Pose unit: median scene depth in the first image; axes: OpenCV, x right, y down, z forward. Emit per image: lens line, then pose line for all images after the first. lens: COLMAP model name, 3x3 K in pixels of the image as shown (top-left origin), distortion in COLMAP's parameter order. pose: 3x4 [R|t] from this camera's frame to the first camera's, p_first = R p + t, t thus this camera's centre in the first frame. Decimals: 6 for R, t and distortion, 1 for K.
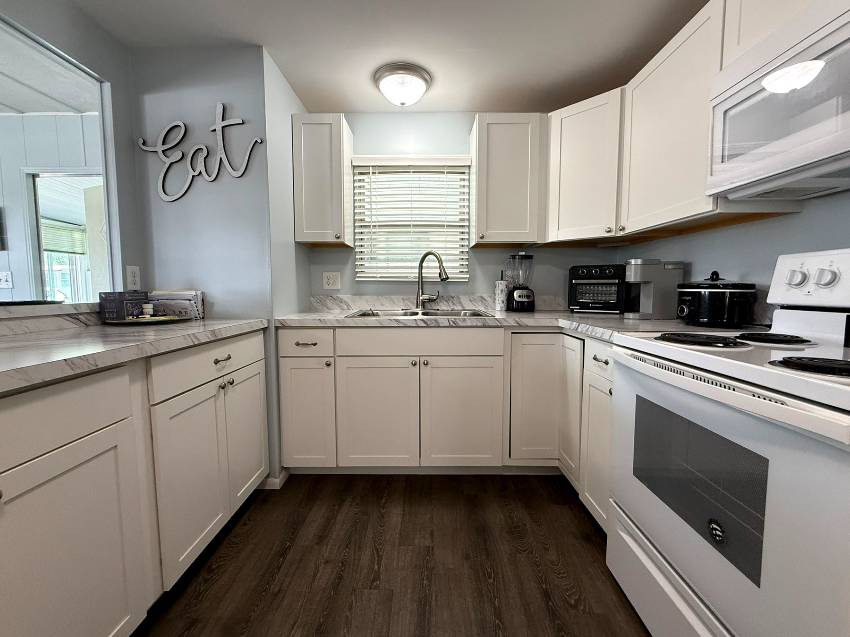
lens RADIAL K [[354.2, 0, 420.9], [0, 354.2, 313.6], [0, 0, 1]] dist [-0.000134, 0.000338]
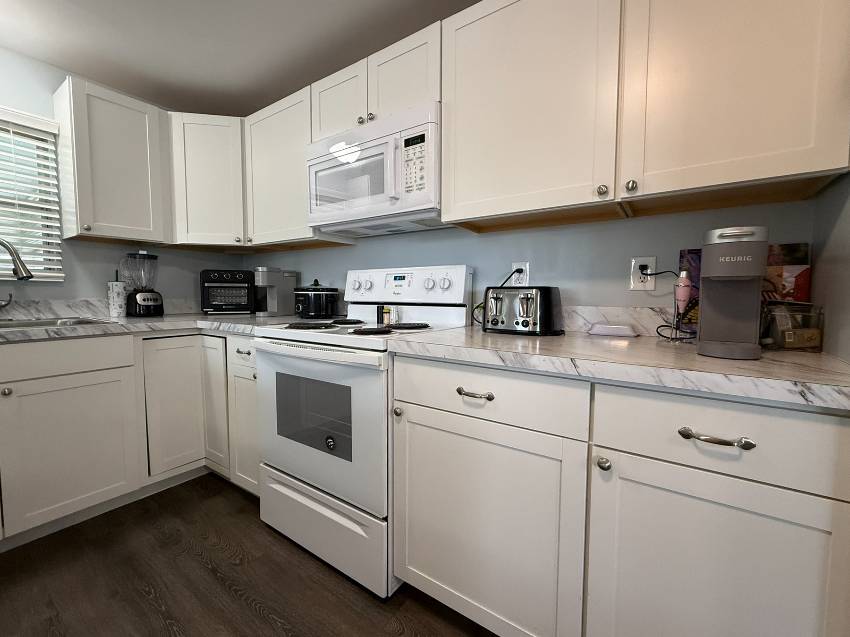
lens RADIAL K [[354.2, 0, 420.9], [0, 354.2, 313.6], [0, 0, 1]] dist [-0.000134, 0.000338]
pose [[0.549209, -0.047978, 0.834306, -0.107441], [0.058138, 0.998125, 0.019128, 0.012301], [-0.833660, 0.038000, 0.550969, -0.105014]]
